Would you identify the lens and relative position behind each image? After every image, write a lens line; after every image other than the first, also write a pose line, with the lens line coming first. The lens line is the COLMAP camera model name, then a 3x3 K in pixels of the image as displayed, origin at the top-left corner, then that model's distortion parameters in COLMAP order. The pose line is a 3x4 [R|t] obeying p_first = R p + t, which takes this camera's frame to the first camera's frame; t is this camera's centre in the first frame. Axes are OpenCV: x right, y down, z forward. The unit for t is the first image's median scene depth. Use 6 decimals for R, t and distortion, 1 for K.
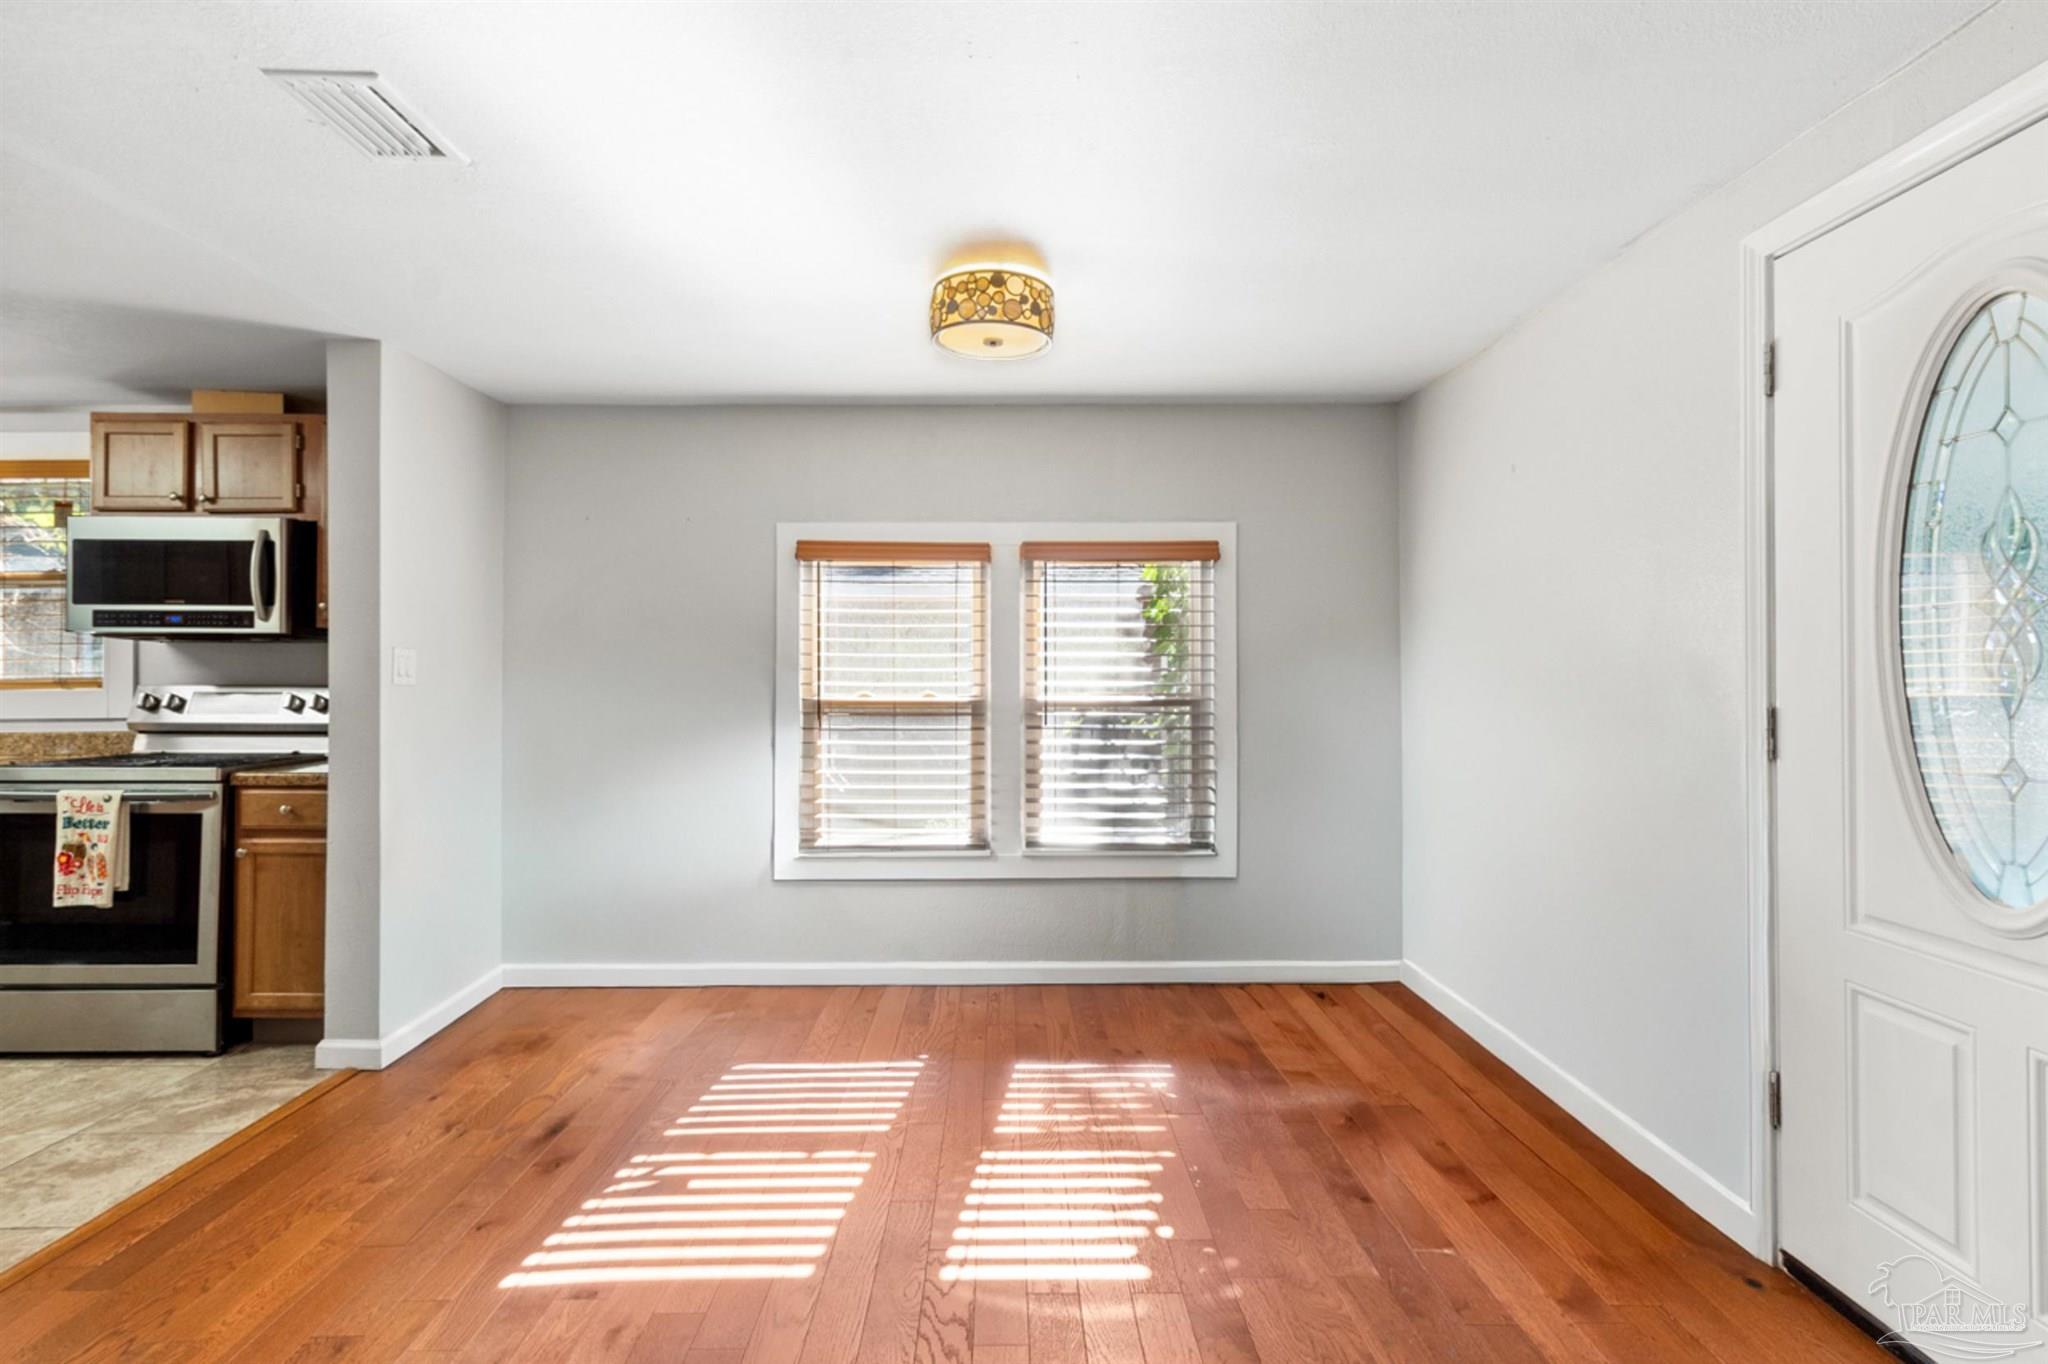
lens RADIAL K [[963.5, 0, 975.2], [0, 963.5, 668.9], [0, 0, 1]] dist [0.006970, -0.000021]
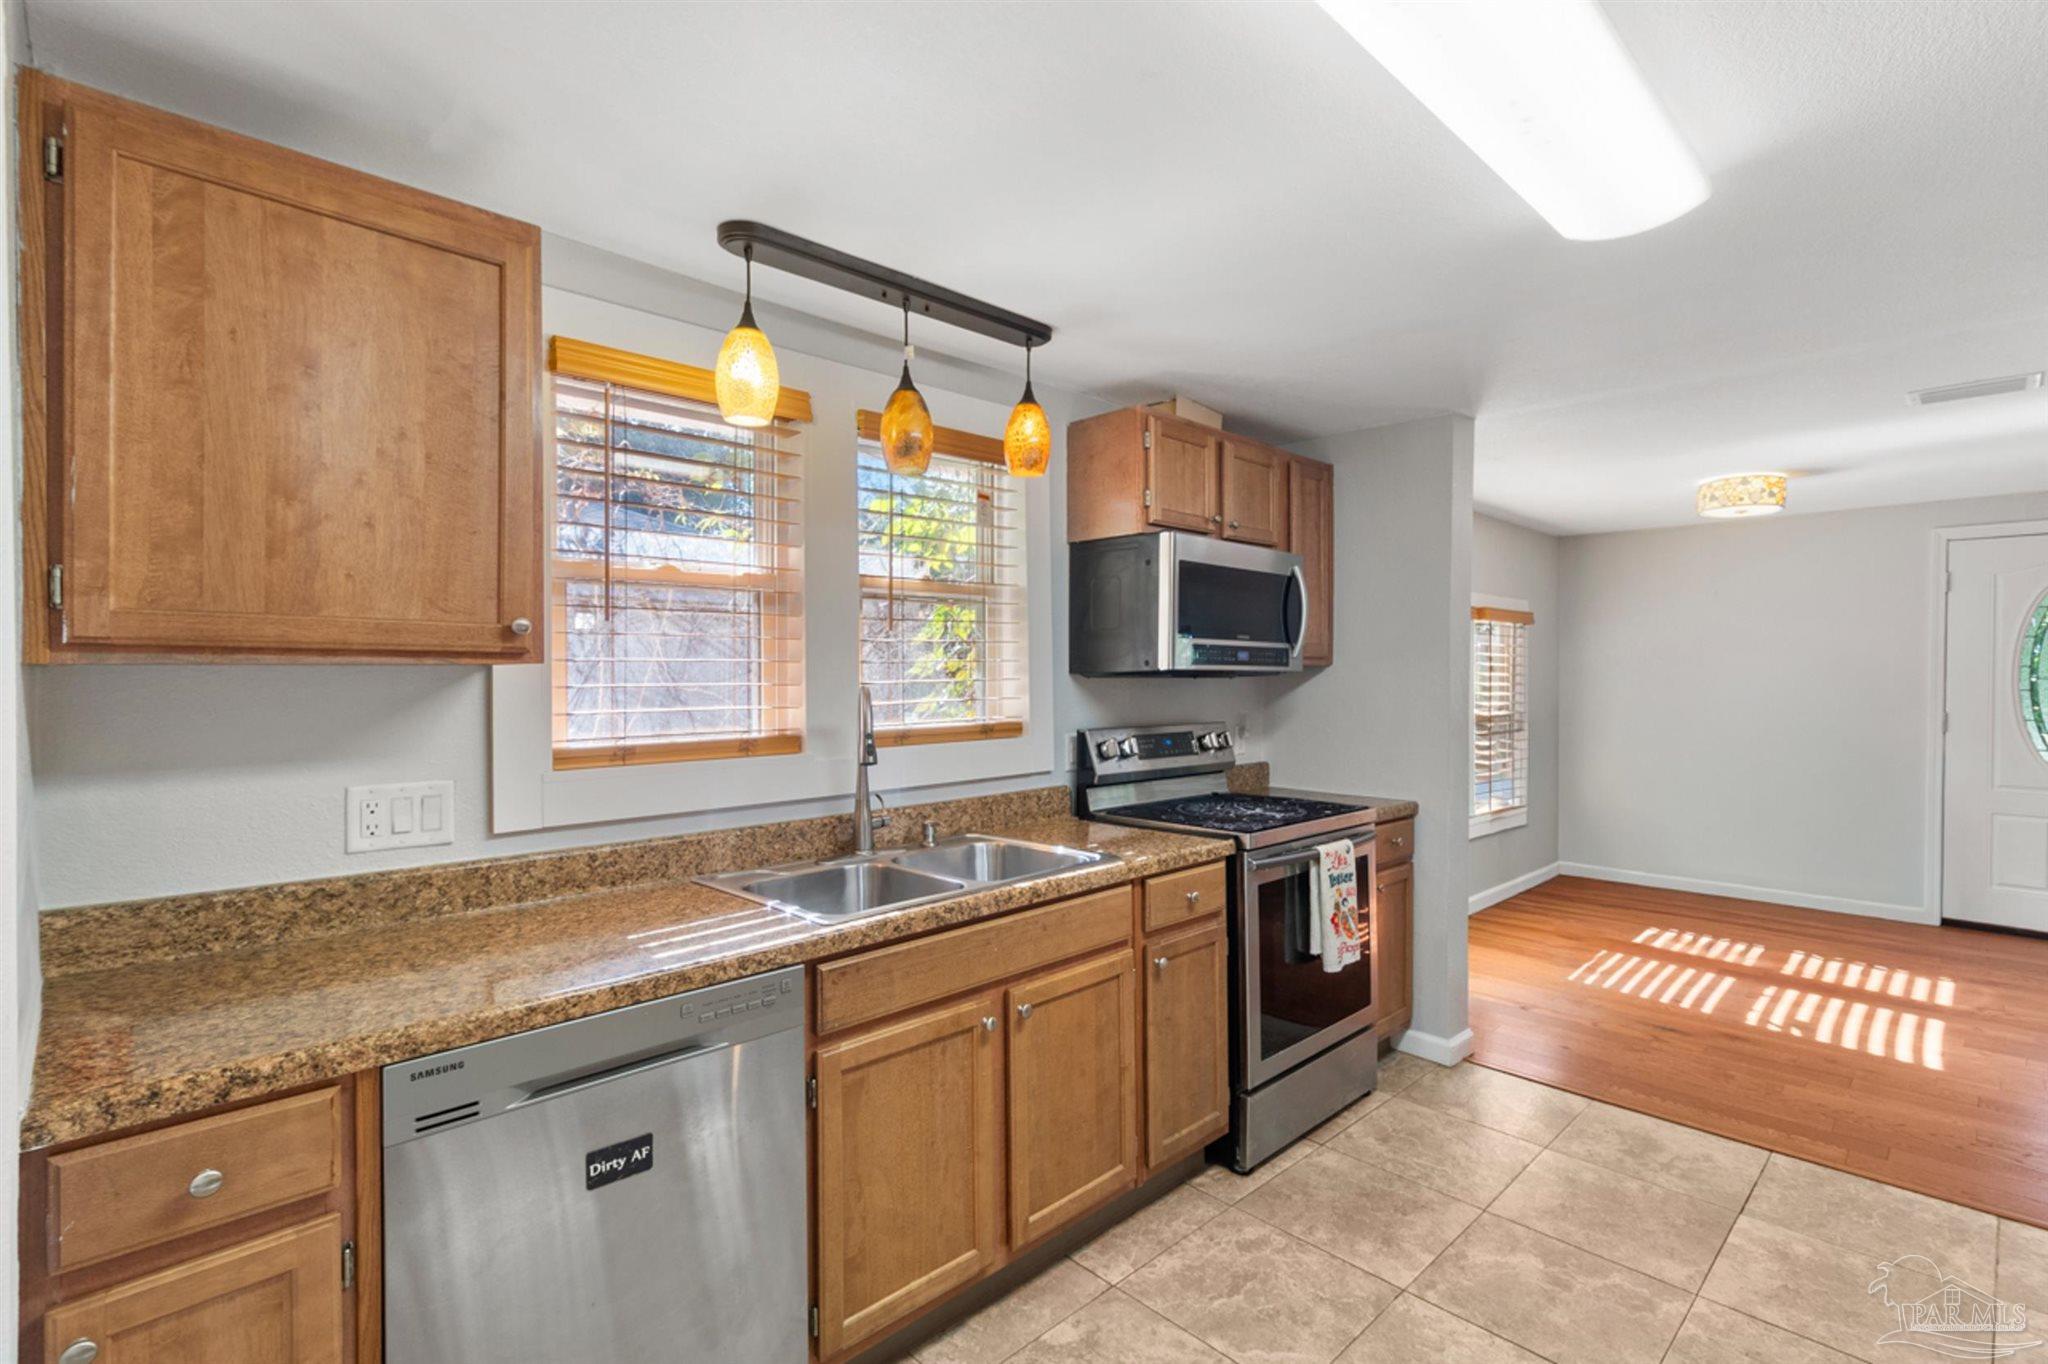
lens RADIAL K [[963.5, 0, 1012.3], [0, 963.5, 663.4], [0, 0, 1]] dist [0.006970, -0.000021]
pose [[0.724055, 0.008895, 0.689684, -1.733116], [-0.012942, 0.999916, 0.000691, -0.045625], [-0.689620, -0.009427, 0.724110, 0.525410]]
